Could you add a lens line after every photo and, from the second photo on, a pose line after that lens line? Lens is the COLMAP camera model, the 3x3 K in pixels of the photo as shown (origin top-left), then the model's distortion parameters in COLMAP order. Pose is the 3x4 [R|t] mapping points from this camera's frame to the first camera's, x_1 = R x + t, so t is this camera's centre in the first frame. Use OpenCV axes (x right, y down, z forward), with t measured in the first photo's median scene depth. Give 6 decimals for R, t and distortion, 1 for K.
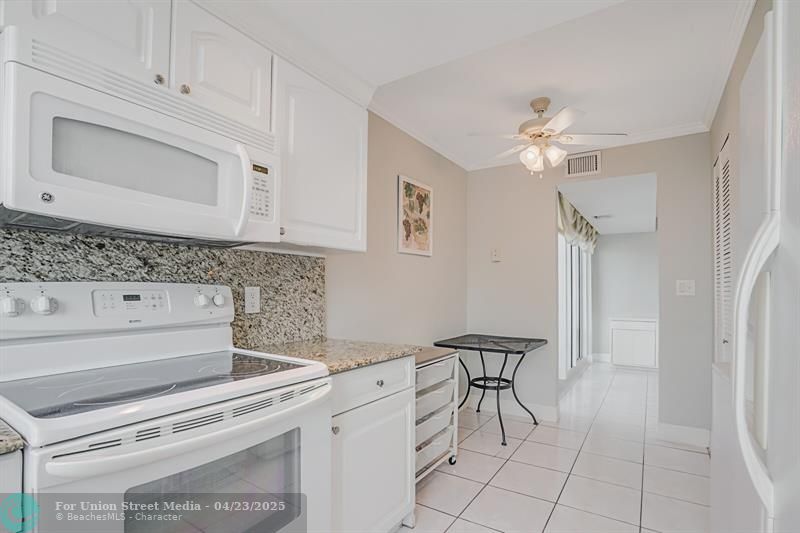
lens RADIAL K [[388.8, 0, 407.6], [0, 388.8, 285.0], [0, 0, 1]] dist [-0.062398, 0.024311]
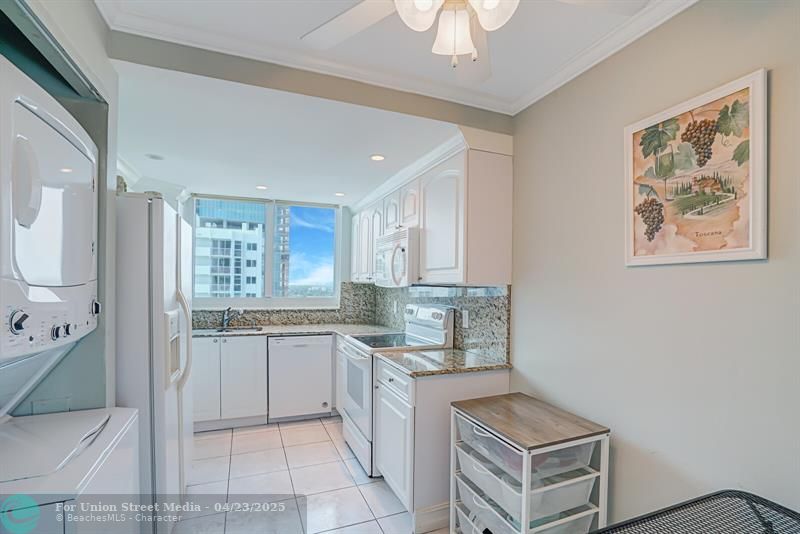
lens RADIAL K [[388.8, 0, 407.6], [0, 388.8, 285.5], [0, 0, 1]] dist [-0.062398, 0.024311]
pose [[-0.568403, -0.005122, -0.822734, 0.844133], [-0.001330, 0.999985, -0.005307, -0.072729], [0.822749, -0.001923, -0.568401, 1.449329]]
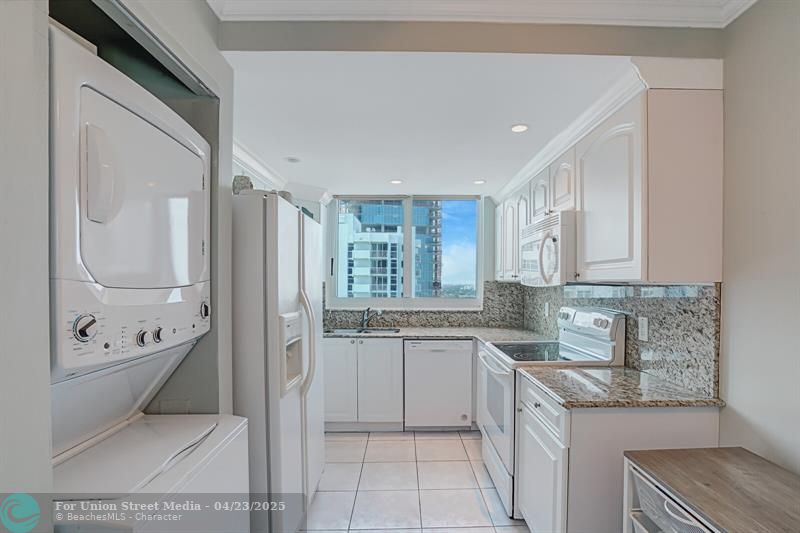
lens RADIAL K [[388.8, 0, 407.6], [0, 388.8, 285.0], [0, 0, 1]] dist [-0.062398, 0.024311]
pose [[-0.837188, 0.000446, -0.546915, 0.668983], [0.003654, 0.999982, -0.004777, -0.074147], [0.546903, -0.005998, -0.837175, 1.340844]]
